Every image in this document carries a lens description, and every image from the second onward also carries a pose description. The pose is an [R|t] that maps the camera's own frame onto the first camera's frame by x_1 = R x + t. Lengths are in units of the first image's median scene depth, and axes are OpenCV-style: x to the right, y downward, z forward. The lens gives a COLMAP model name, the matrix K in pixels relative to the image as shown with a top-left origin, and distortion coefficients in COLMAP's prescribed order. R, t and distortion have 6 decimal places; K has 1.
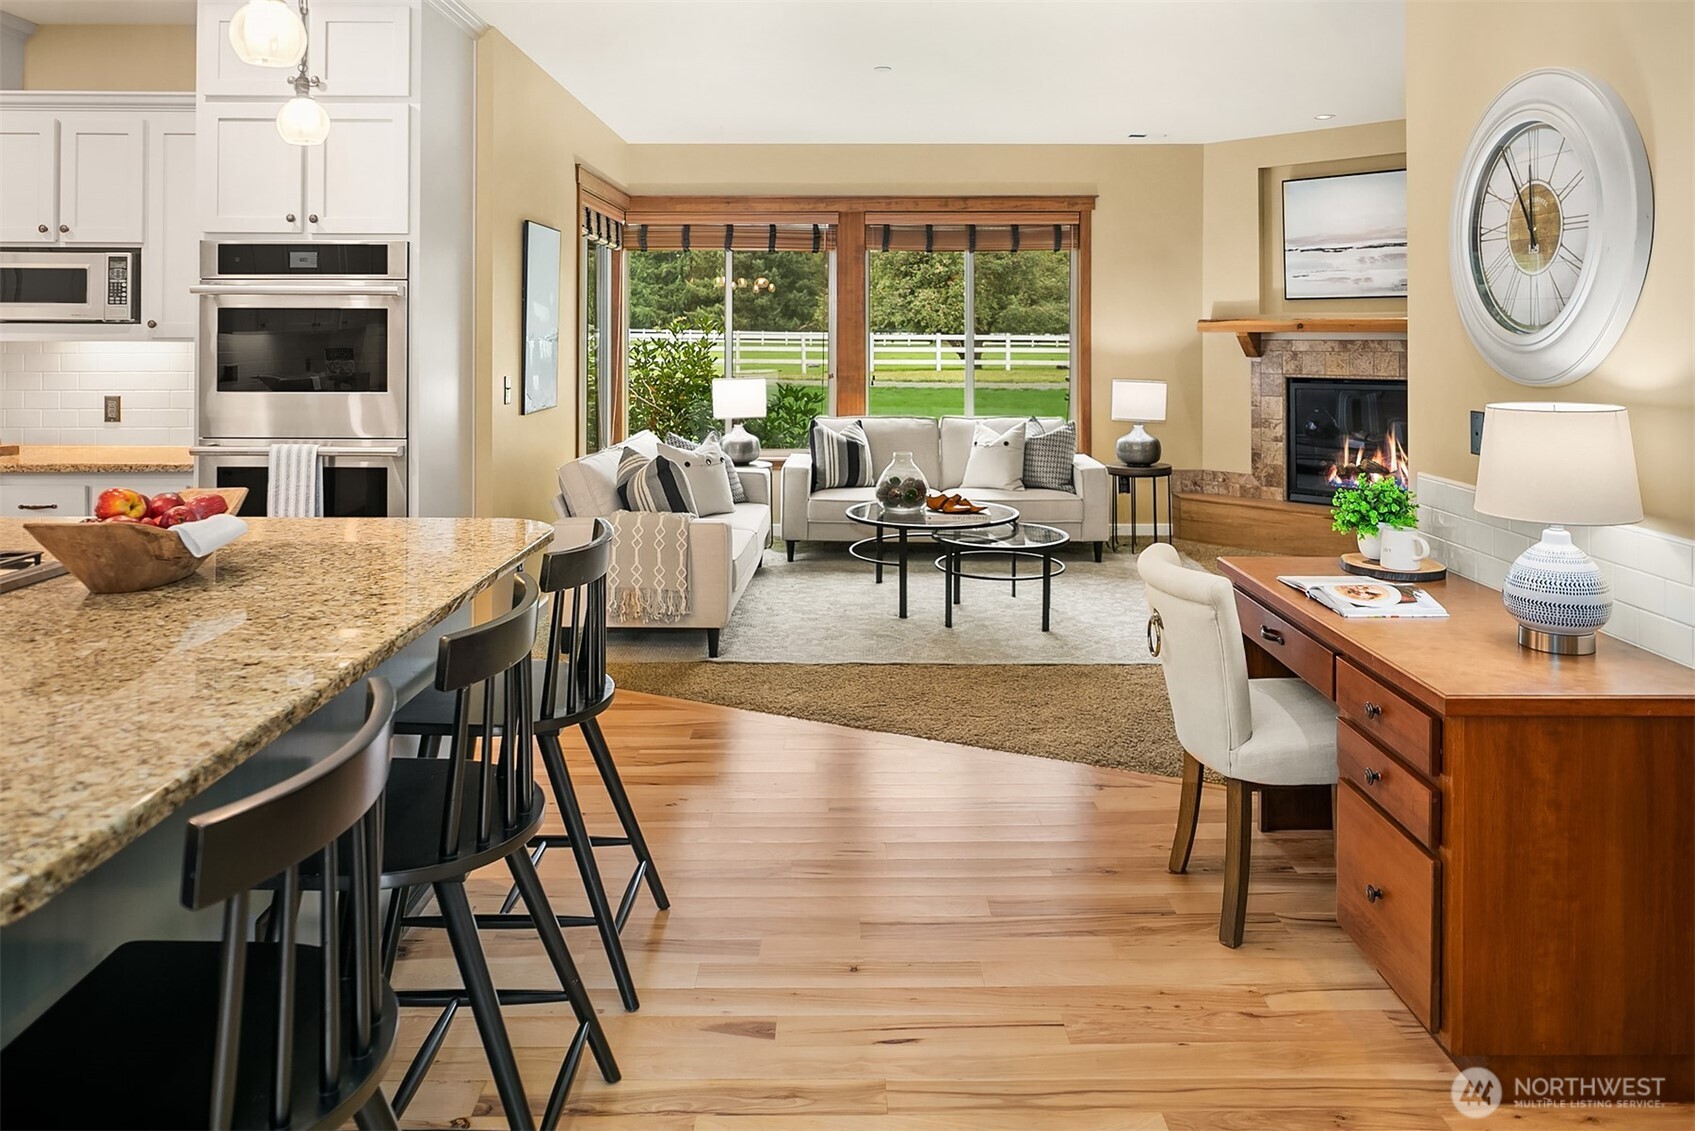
lens RADIAL K [[1157.0, 0, 863.0], [0, 1157.0, 322.3], [0, 0, 1]] dist [-0.012372, 0.006322]
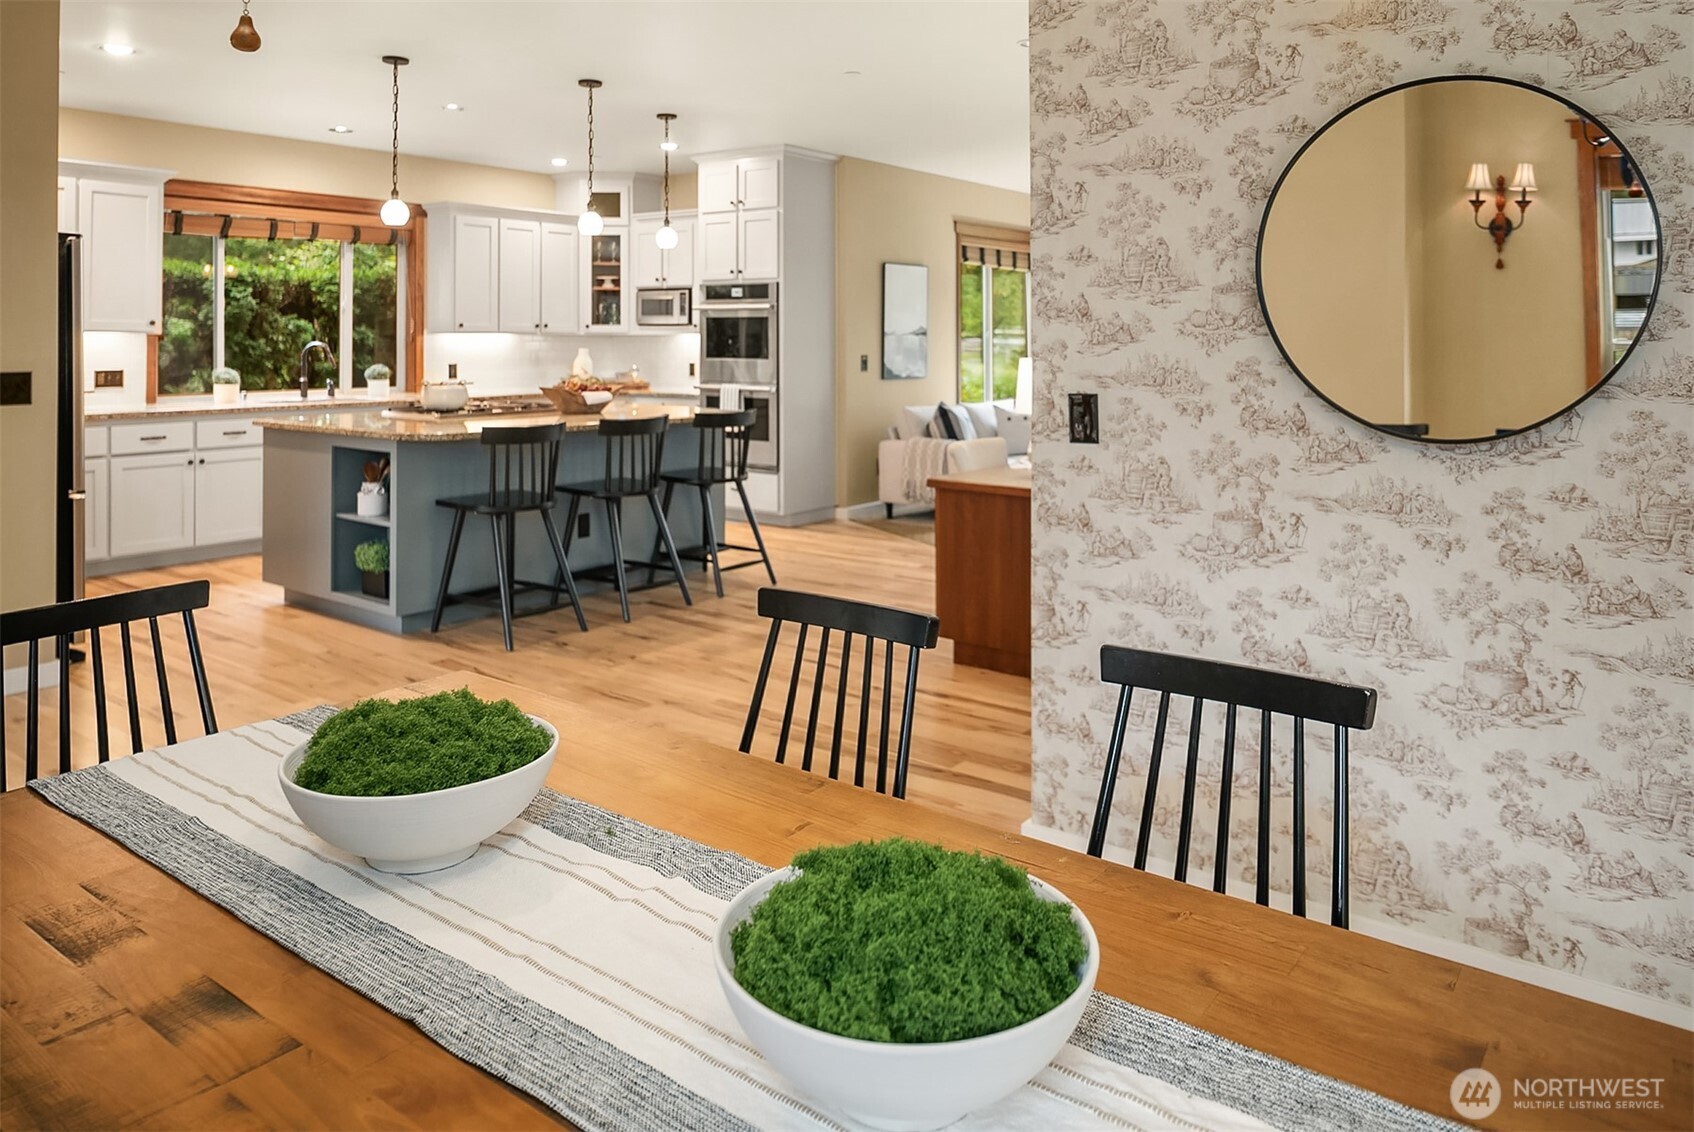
lens RADIAL K [[1156.3, 0, 842.8], [0, 1156.3, 341.6], [0, 0, 1]] dist [-0.012372, 0.006322]
pose [[0.788773, 0.001809, -0.614682, 0.583414], [0.003793, 0.999962, 0.007810, 0.010348], [0.614673, -0.008492, 0.788737, -0.302279]]
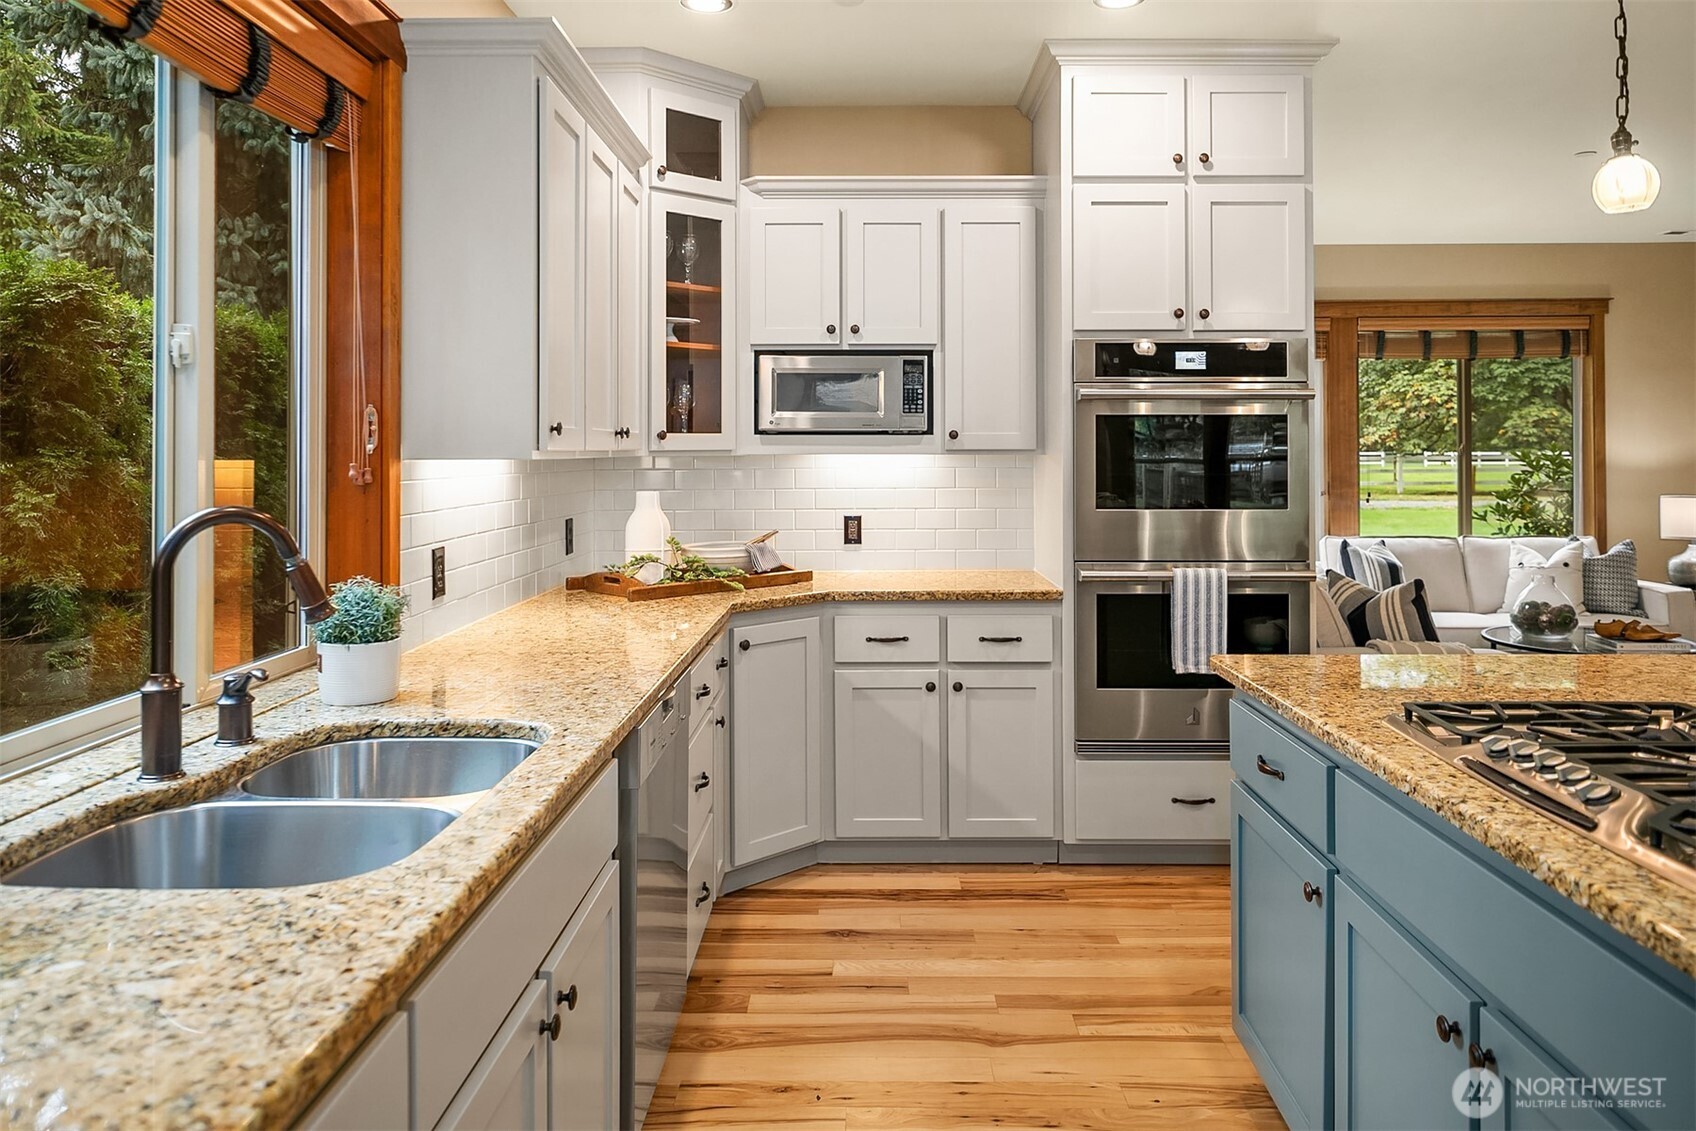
lens RADIAL K [[1157.7, 0, 860.9], [0, 1157.7, 438.8], [0, 0, 1]] dist [-0.012372, 0.006322]
pose [[0.999519, -0.004810, -0.030630, -0.471743], [0.004698, 0.999982, -0.003740, 0.005555], [0.030647, 0.003595, 0.999524, 0.069205]]
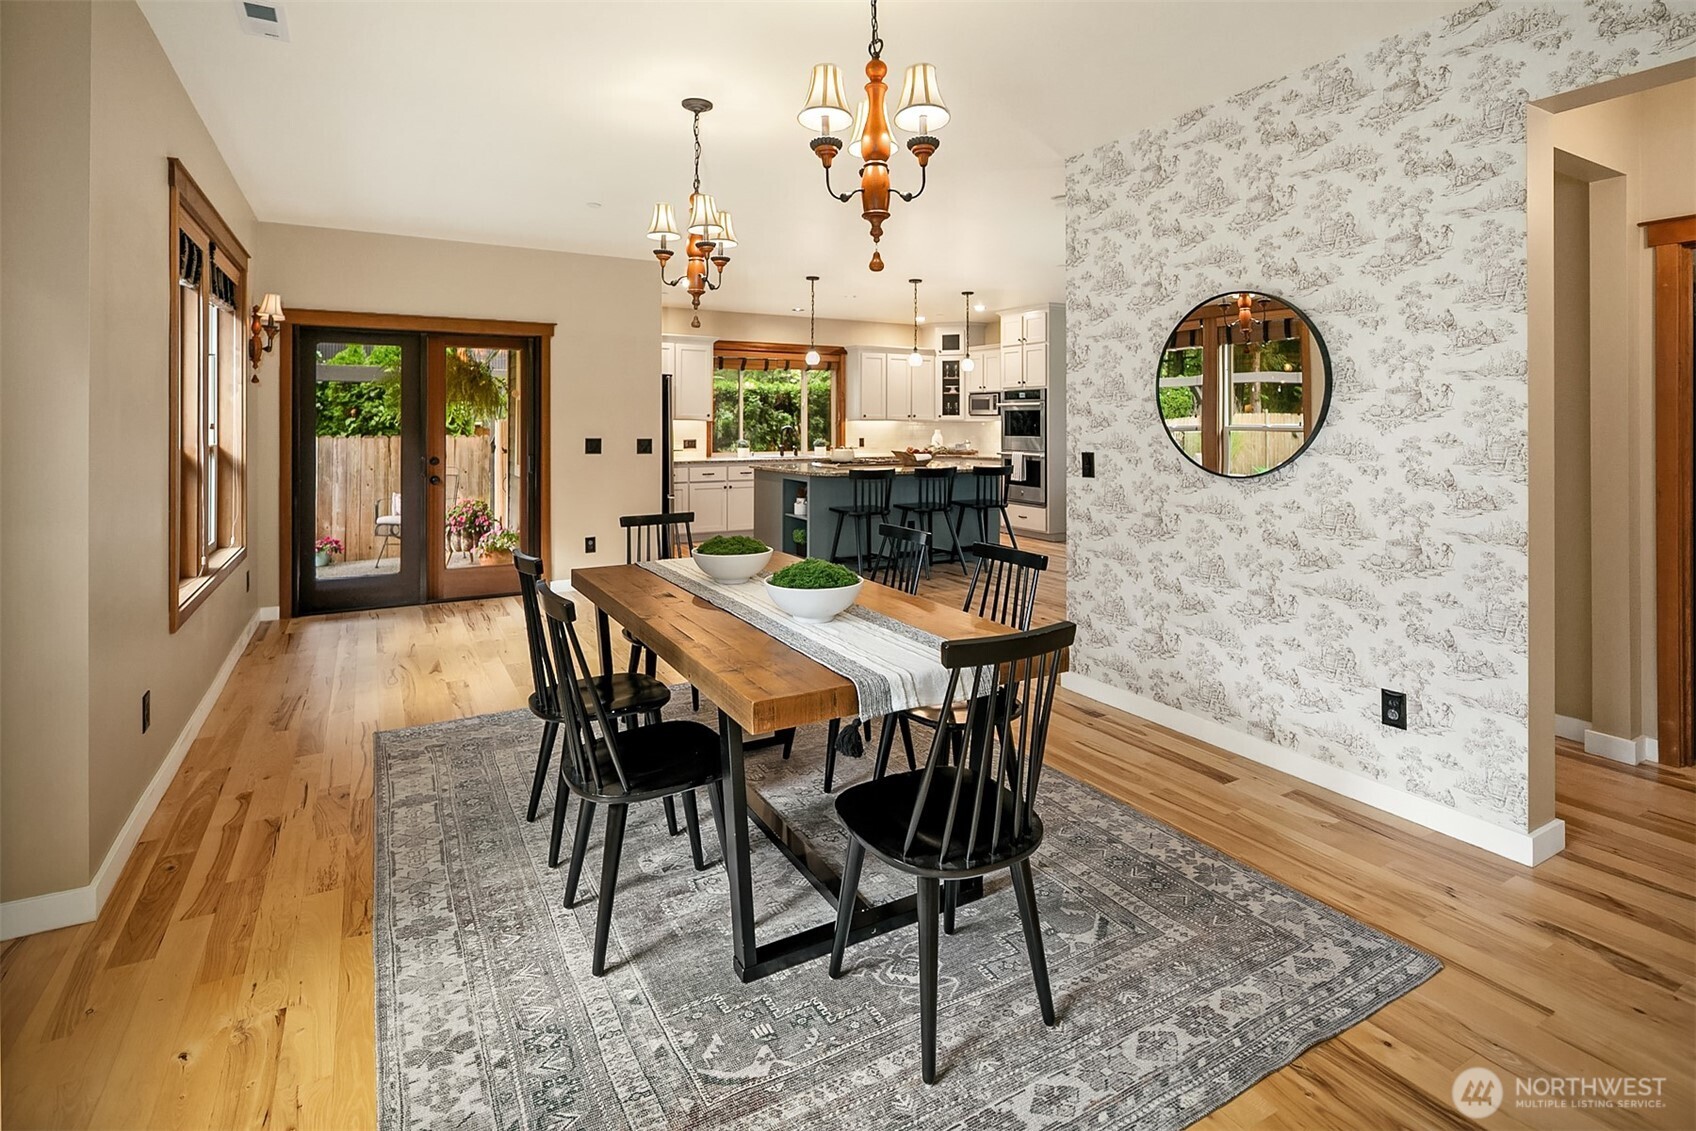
lens RADIAL K [[822.8, 0, 841.0], [0, 822.8, 422.7], [0, 0, 1]] dist [0.006252, -0.003354]
pose [[0.482004, -0.000048, -0.876169, 0.847236], [0.004970, 0.999984, 0.002679, 0.009024], [0.876155, -0.005645, 0.481997, -0.362113]]
